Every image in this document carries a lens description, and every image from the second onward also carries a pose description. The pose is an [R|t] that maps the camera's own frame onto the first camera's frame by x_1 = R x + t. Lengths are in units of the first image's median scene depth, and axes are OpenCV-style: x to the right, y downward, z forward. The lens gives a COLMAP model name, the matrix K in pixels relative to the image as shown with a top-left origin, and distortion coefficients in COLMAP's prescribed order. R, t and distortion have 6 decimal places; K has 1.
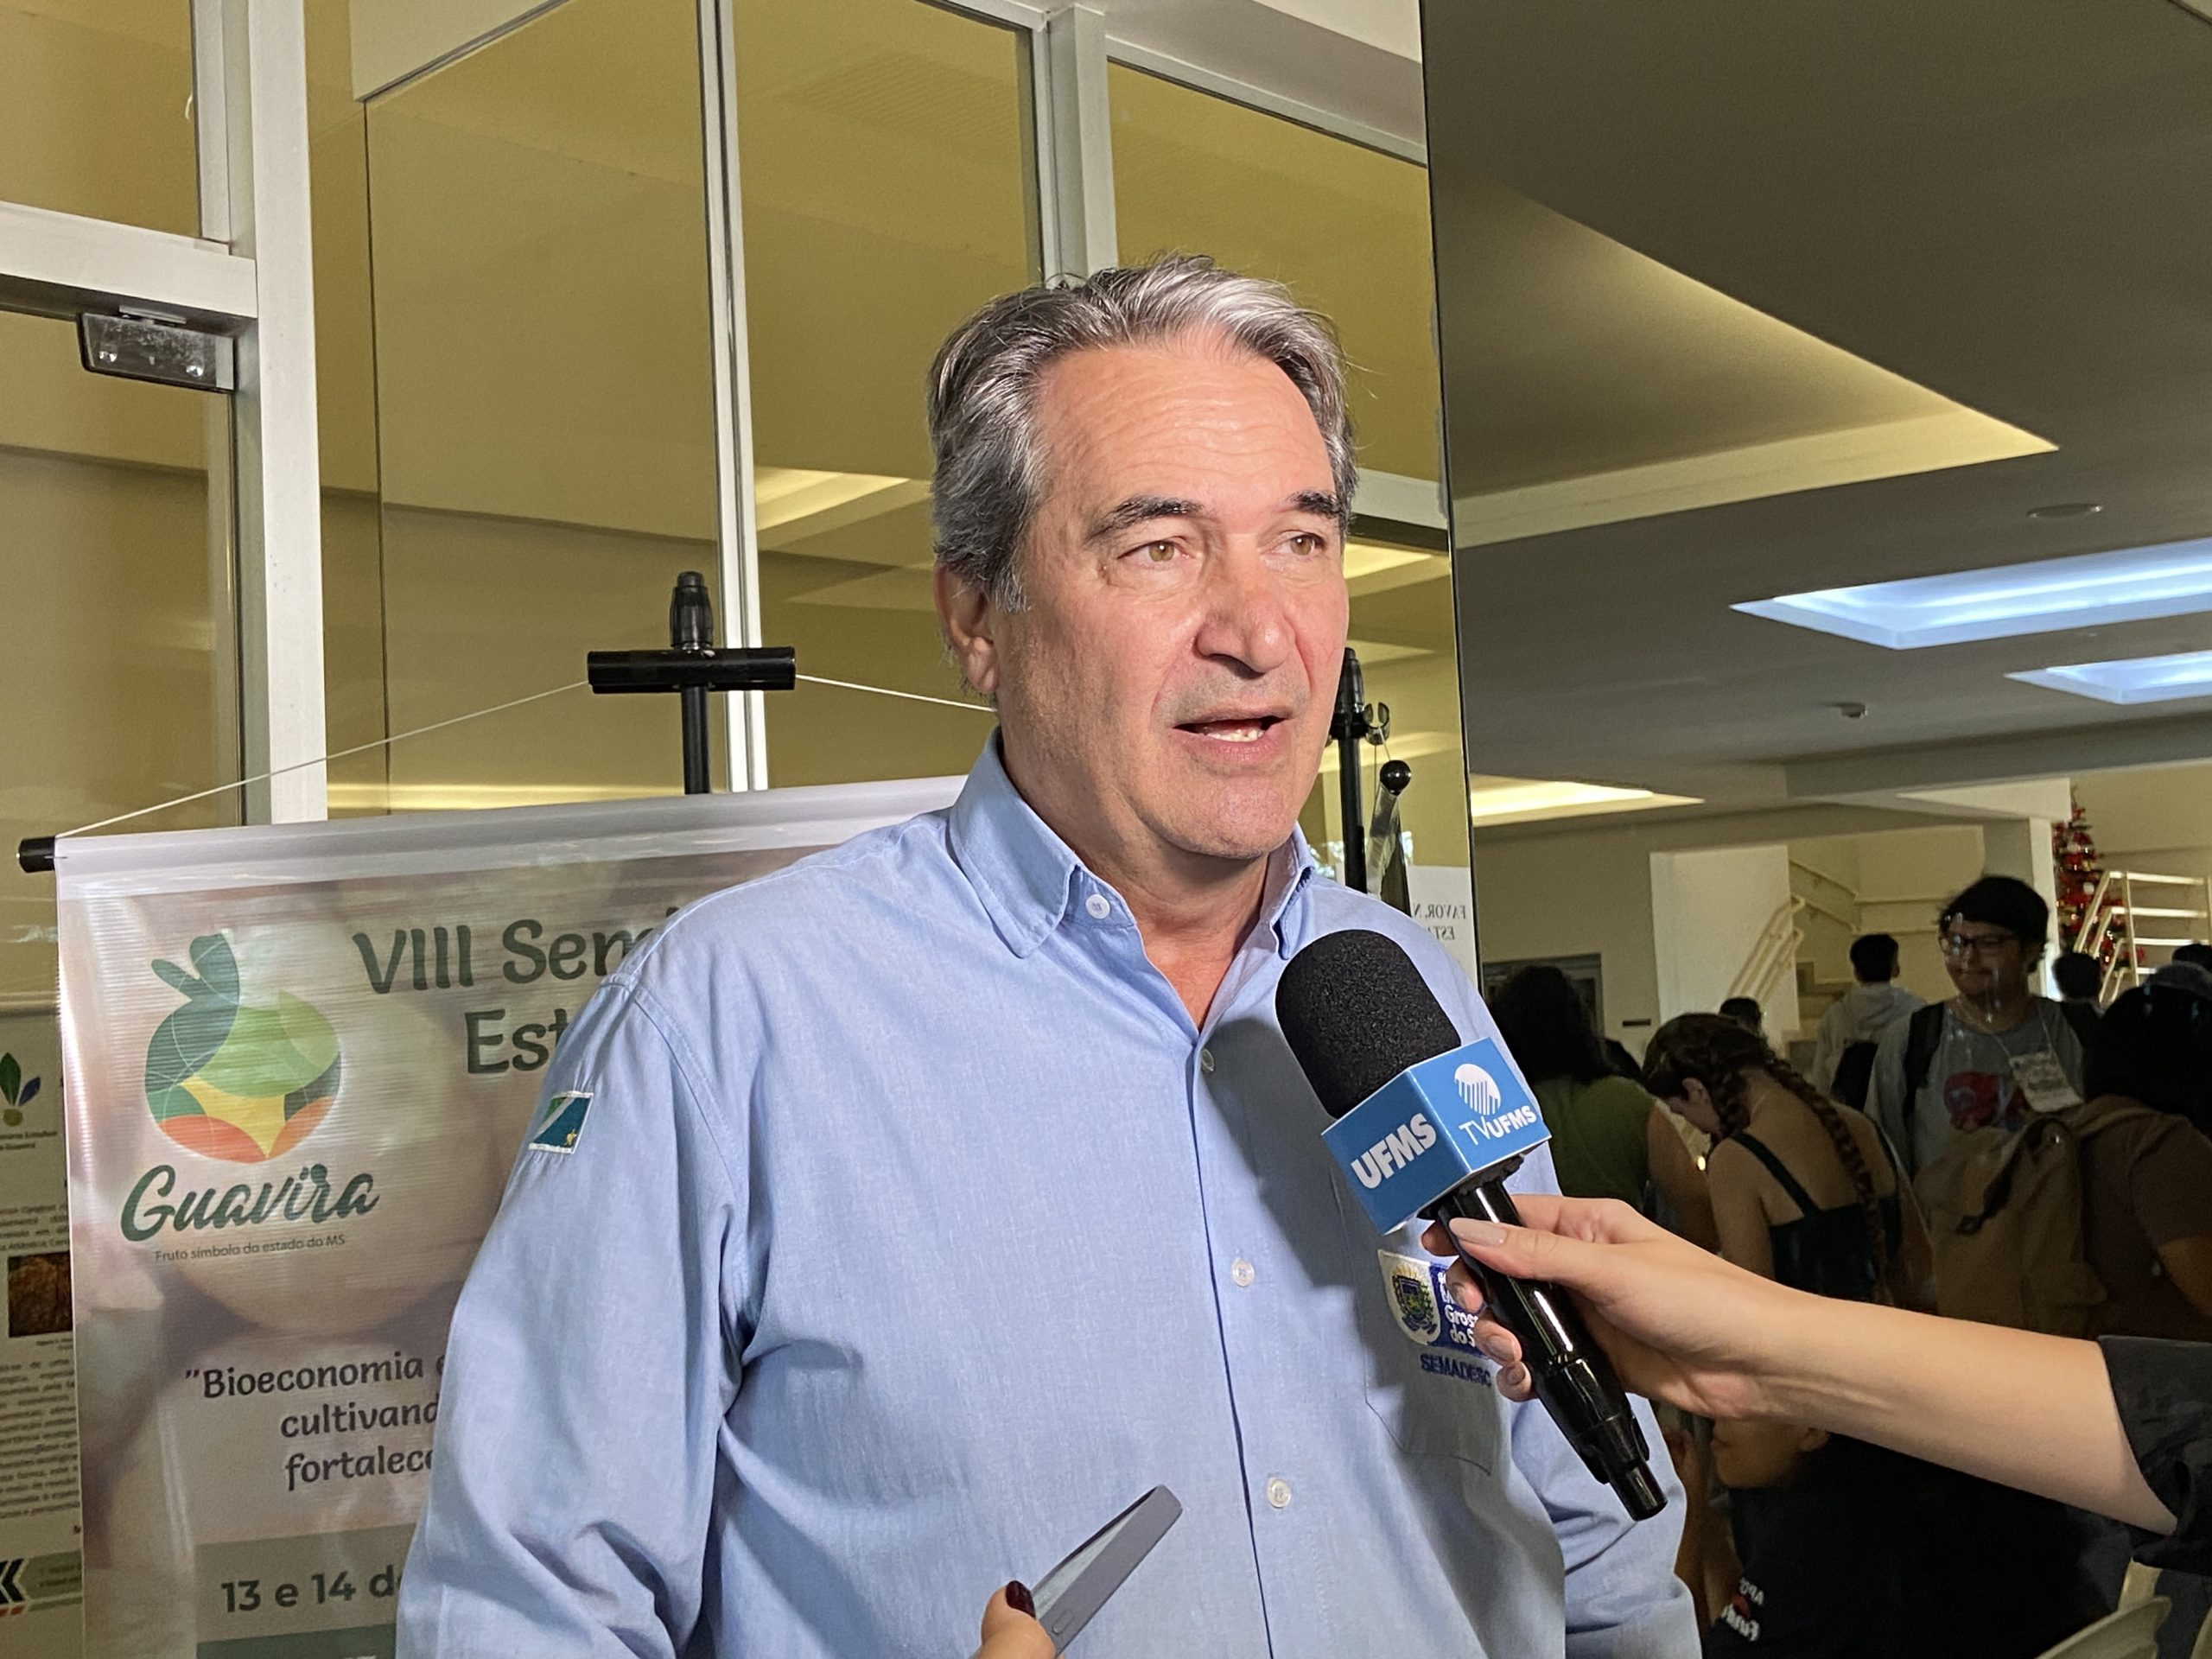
lens RADIAL K [[2816.9, 0, 1106.0], [0, 2816.9, 829.5], [0, 0, 1]] dist [0.147877, -0.020243]
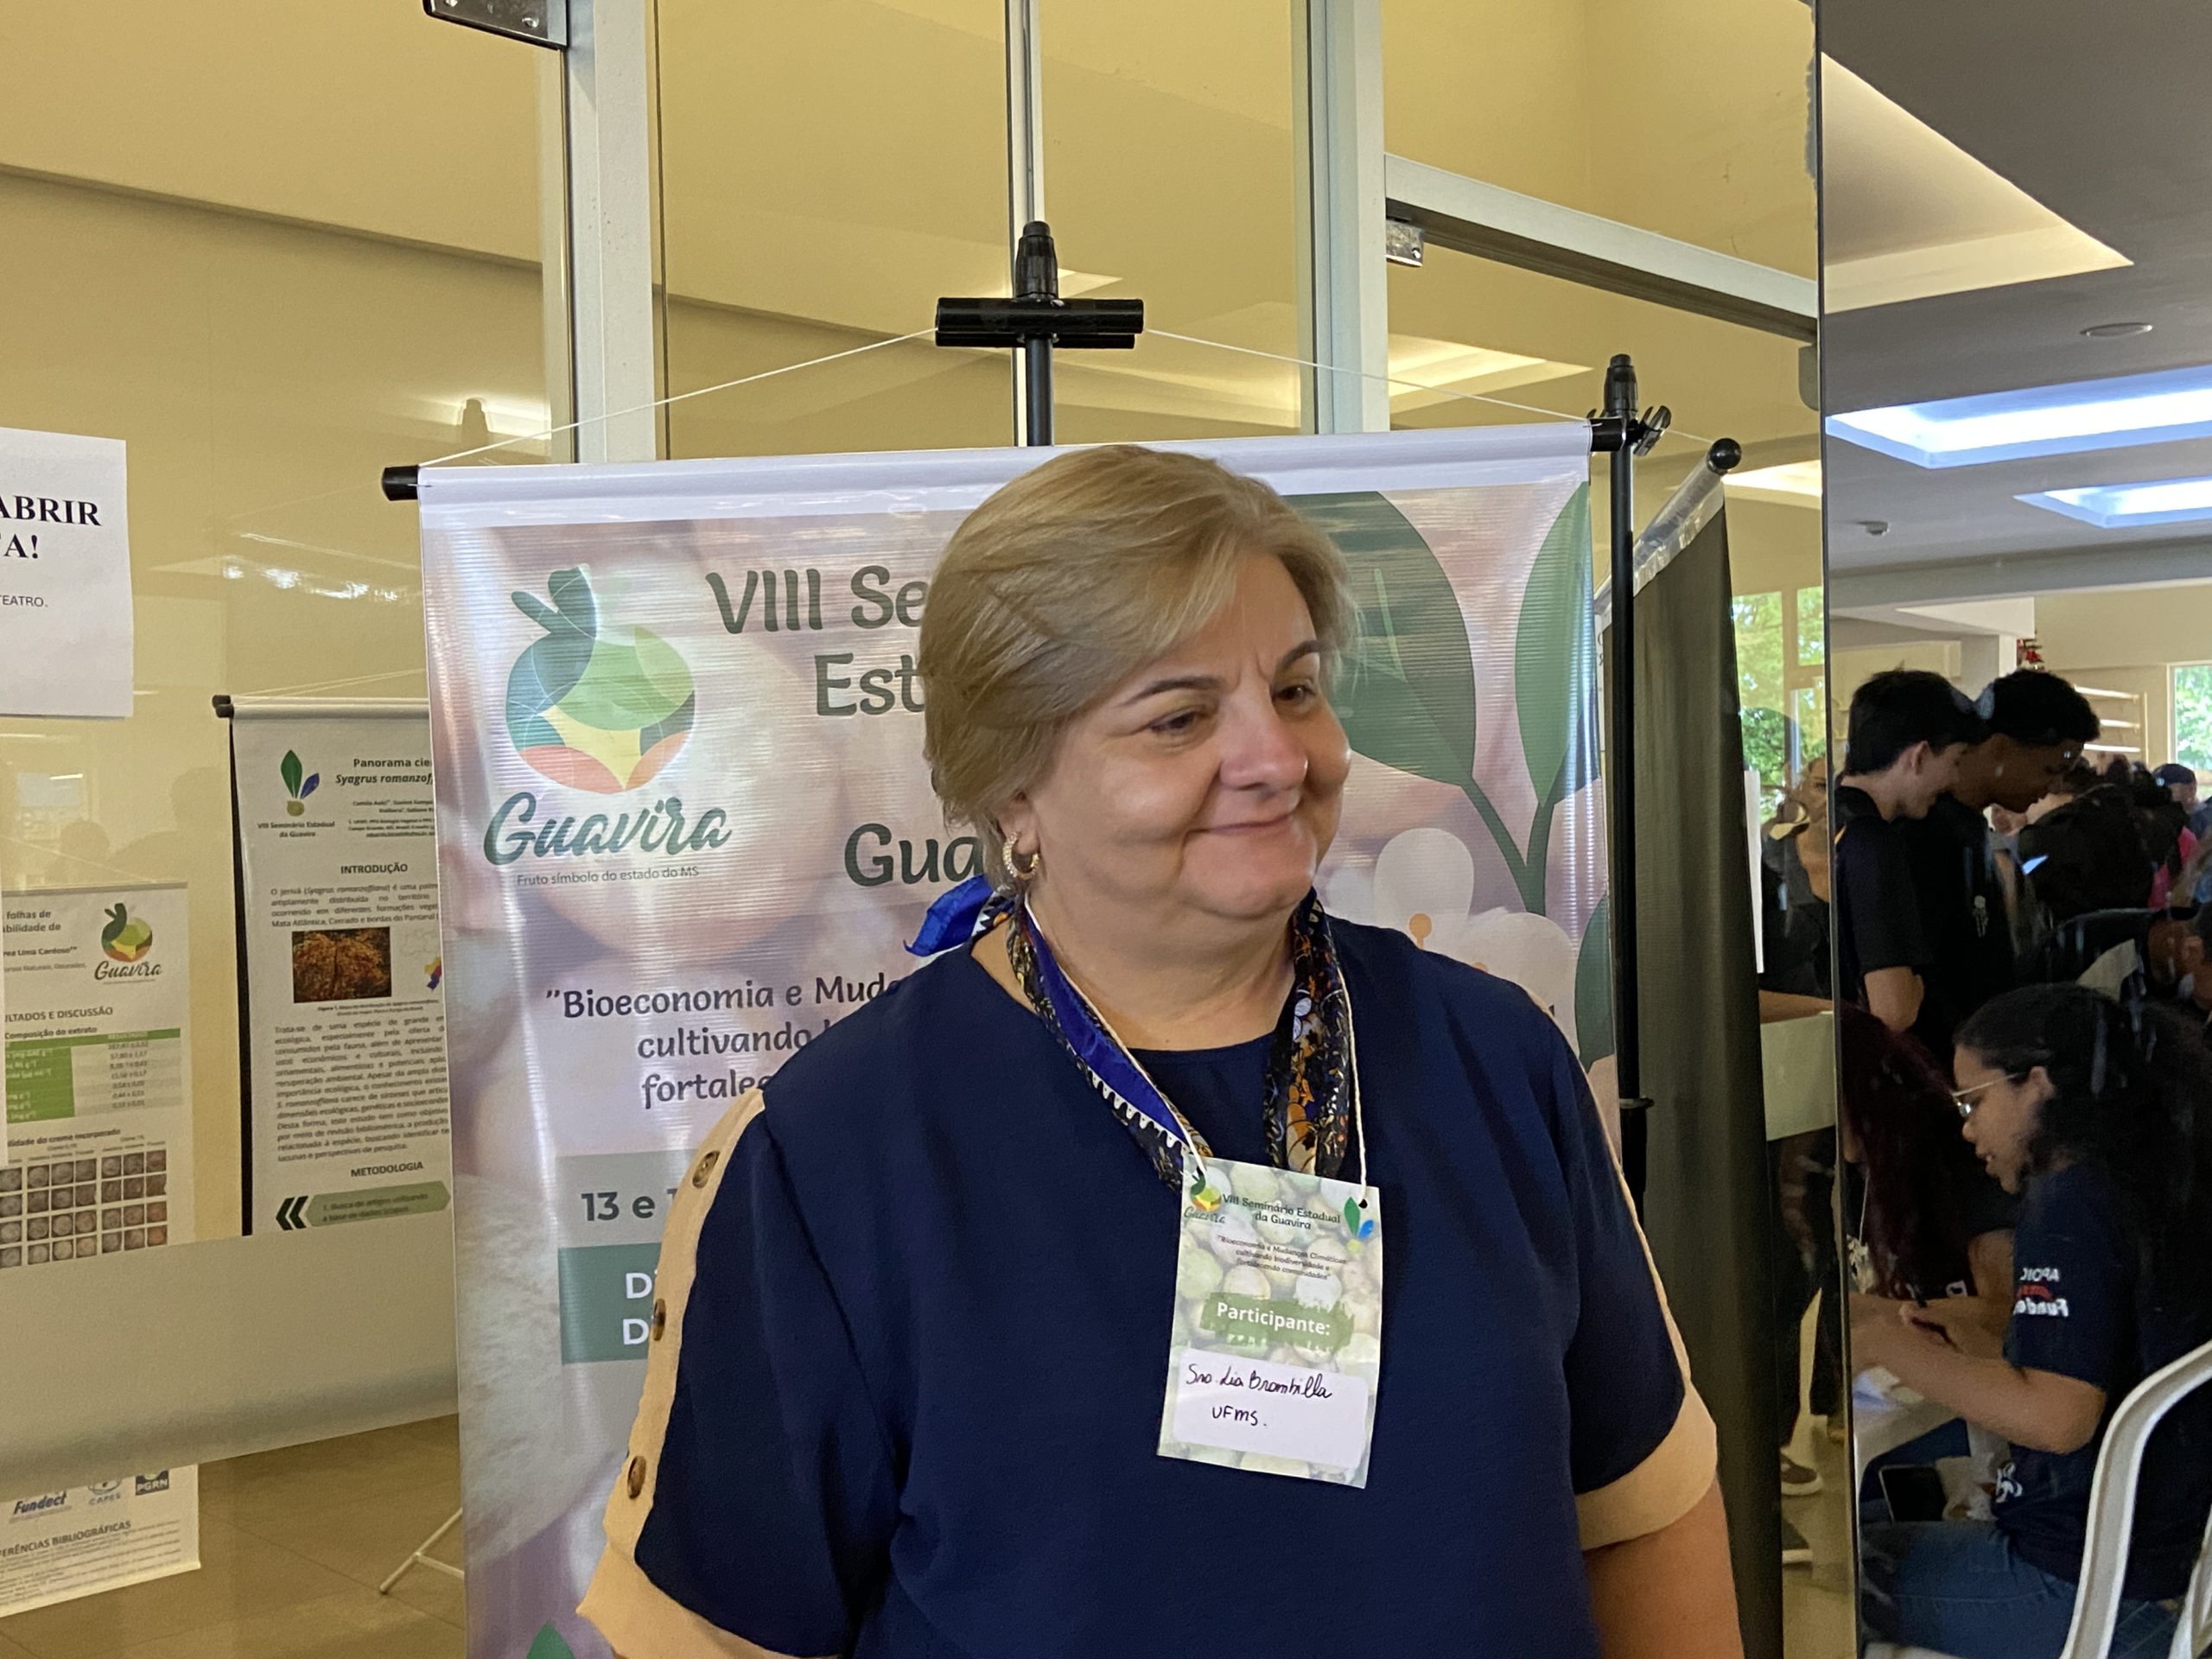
lens RADIAL K [[2410.1, 0, 1103.6], [0, 2410.1, 802.3], [0, 0, 1]] dist [0.190632, -0.015562]
pose [[0.999276, 0.028770, -0.024884, -0.099566], [-0.027009, 0.997291, 0.068424, 0.055036], [0.026785, -0.067702, 0.997346, 0.136201]]
